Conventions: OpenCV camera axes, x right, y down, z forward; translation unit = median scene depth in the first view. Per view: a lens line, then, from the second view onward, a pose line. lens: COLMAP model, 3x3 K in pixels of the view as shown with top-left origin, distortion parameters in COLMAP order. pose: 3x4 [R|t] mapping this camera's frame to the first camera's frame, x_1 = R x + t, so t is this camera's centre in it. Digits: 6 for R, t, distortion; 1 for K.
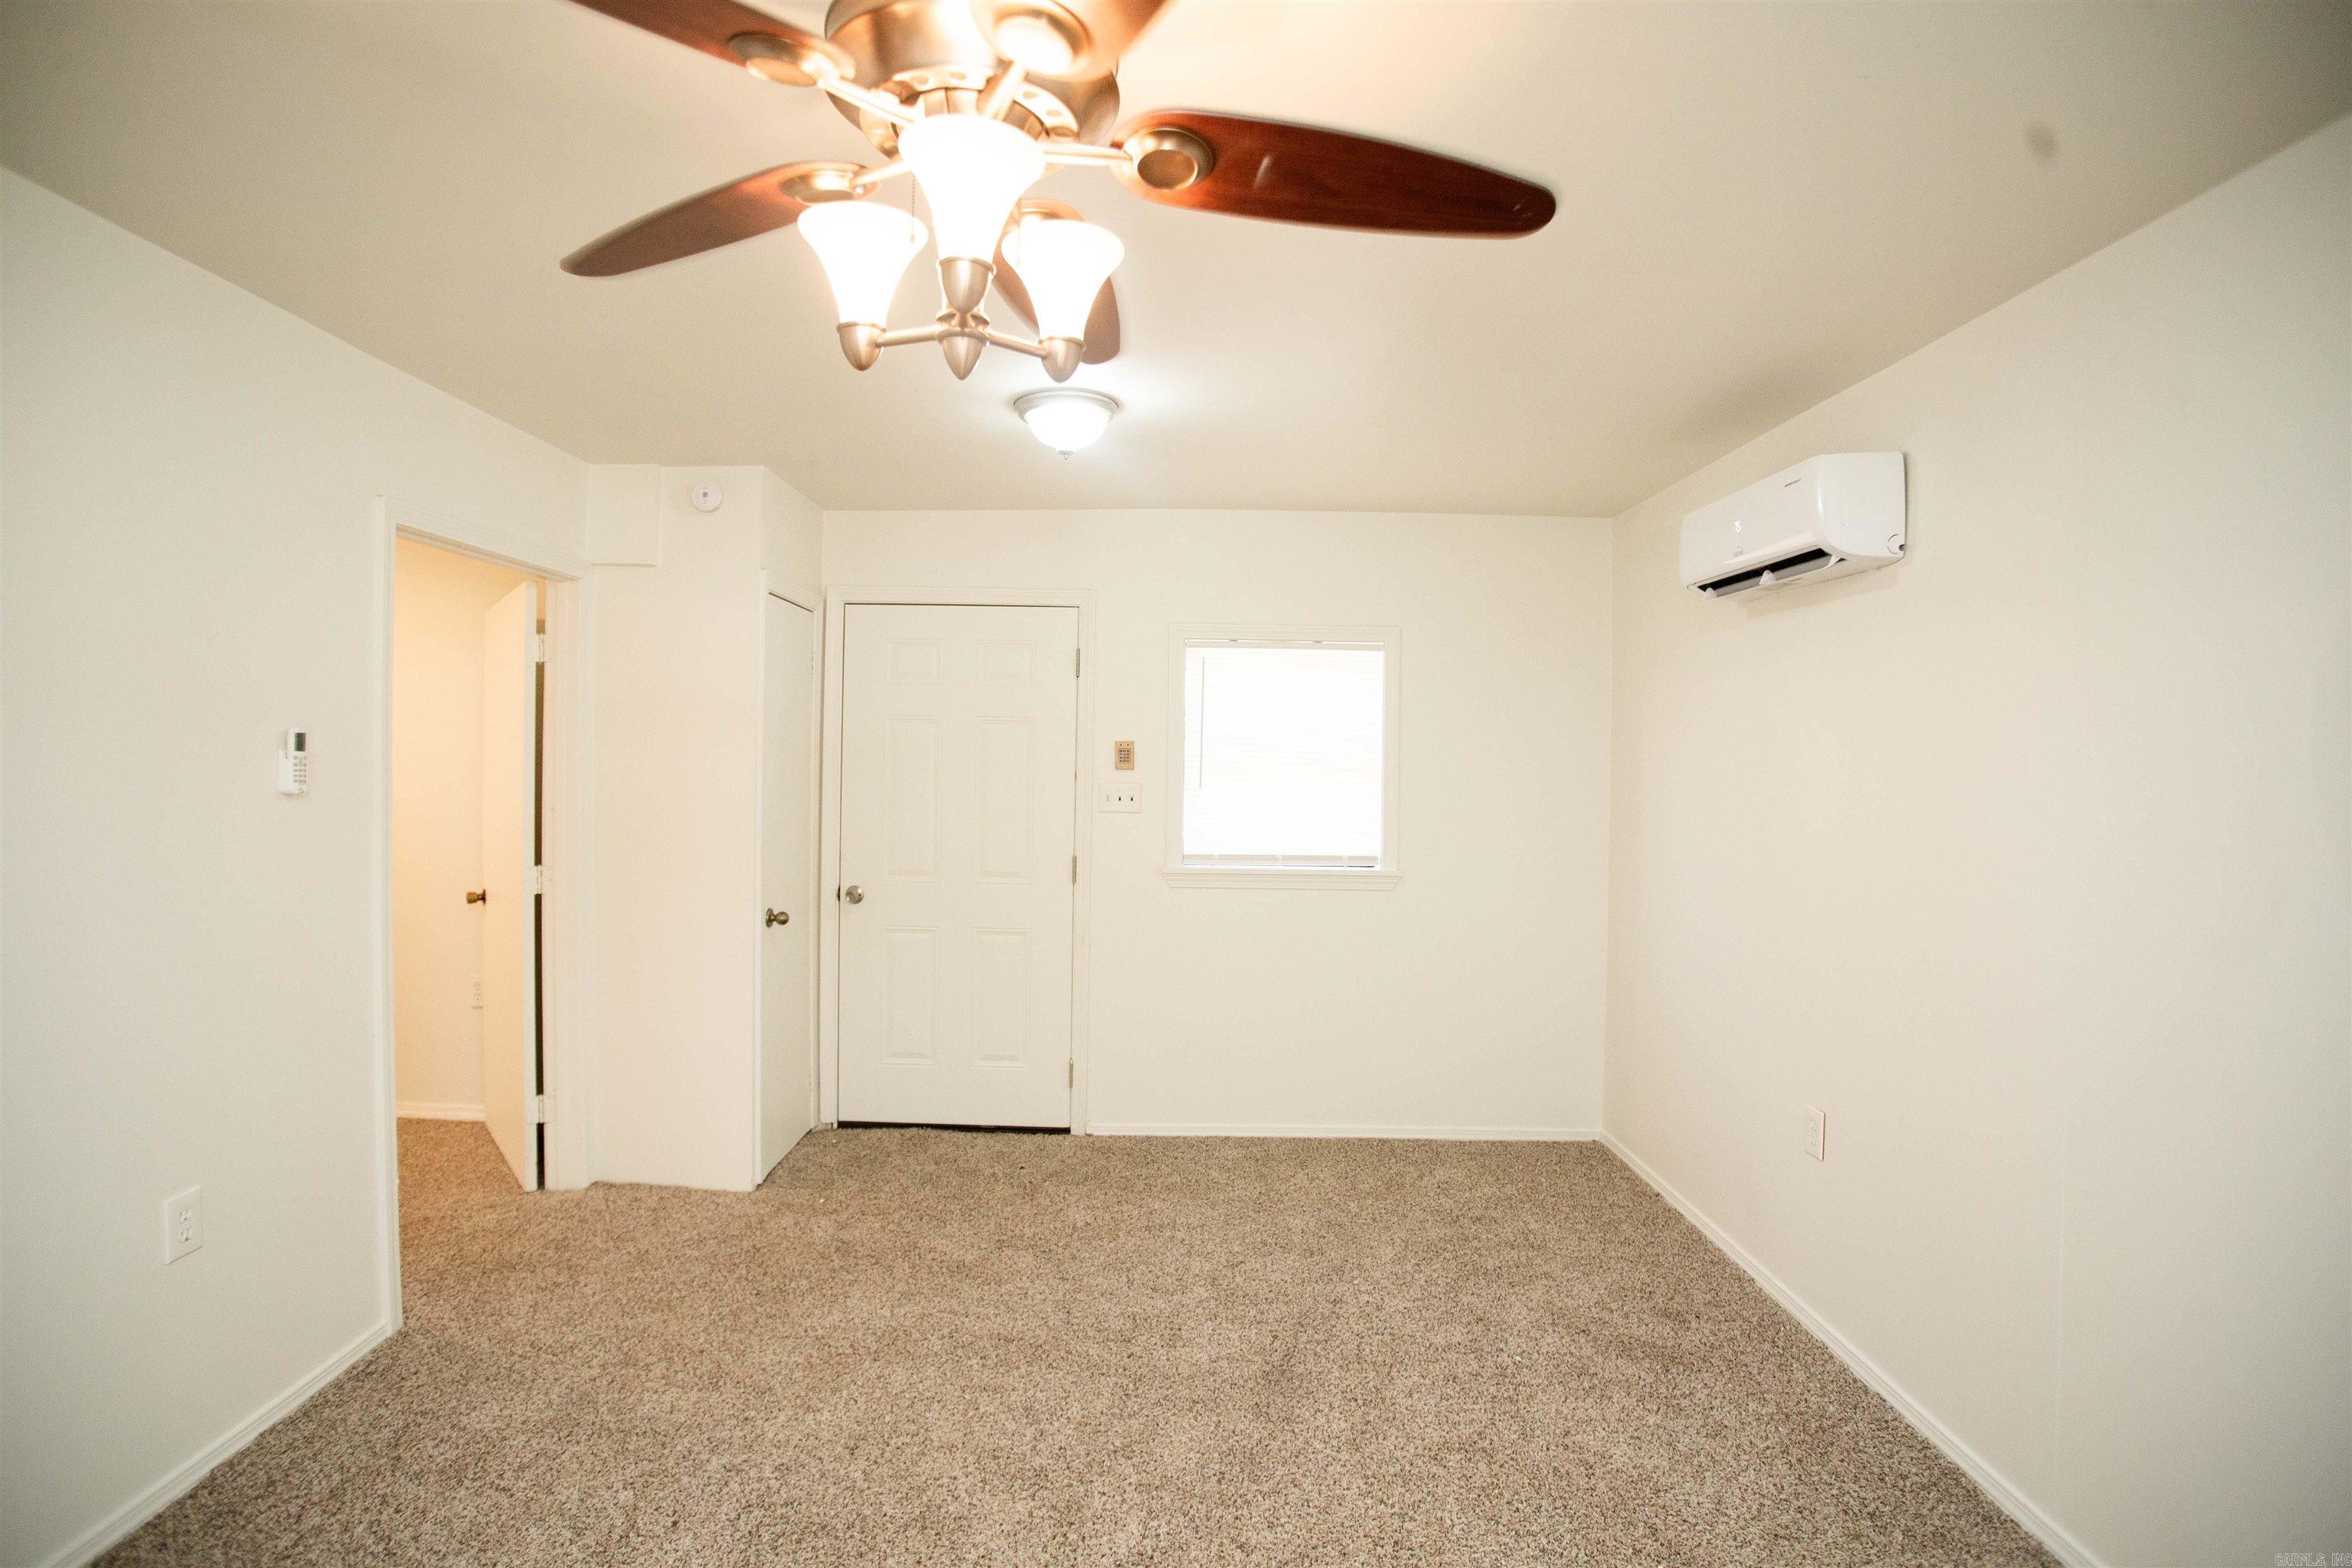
lens RADIAL K [[1146.8, 0, 1179.7], [0, 1146.8, 792.6], [0, 0, 1]] dist [-0.082136, 0.027962]
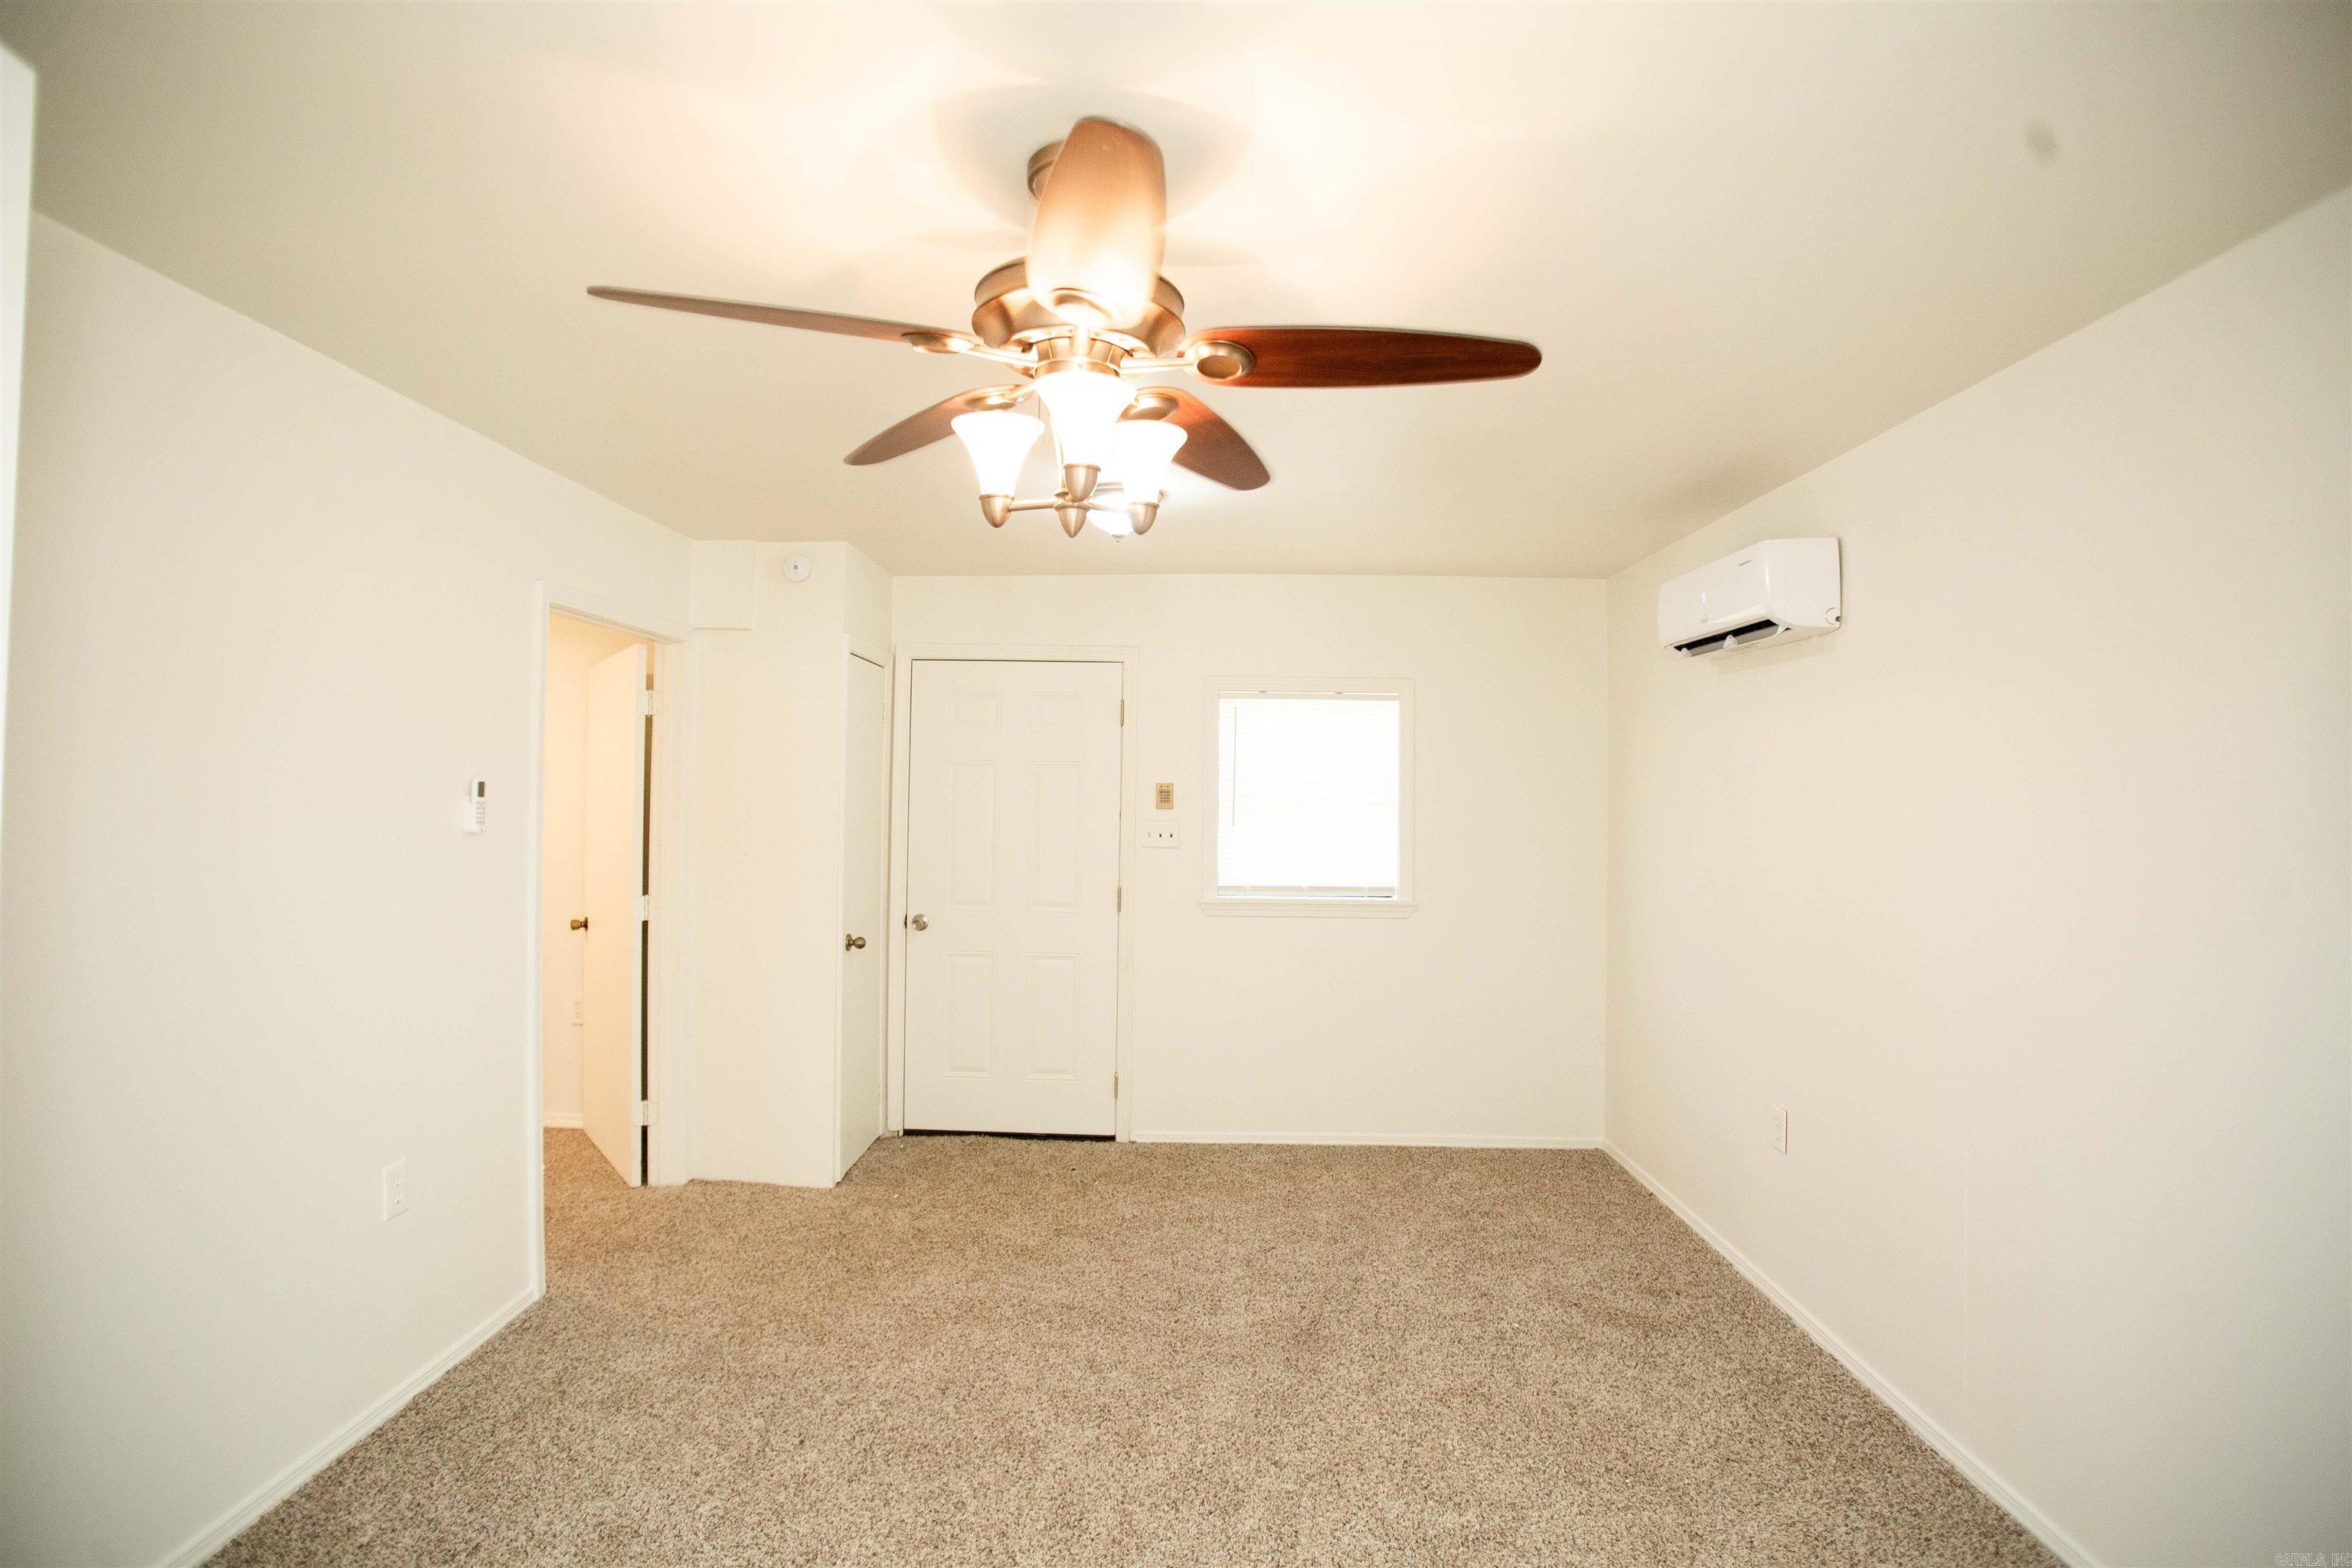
lens RADIAL K [[1146.8, 0, 1175.6], [0, 1146.8, 785.2], [0, 0, 1]] dist [-0.082136, 0.027962]
pose [[0.999644, -0.002775, -0.026538, -0.012832], [0.001818, 0.999349, -0.036019, -0.004907], [0.026621, 0.035958, 0.998999, -0.163725]]
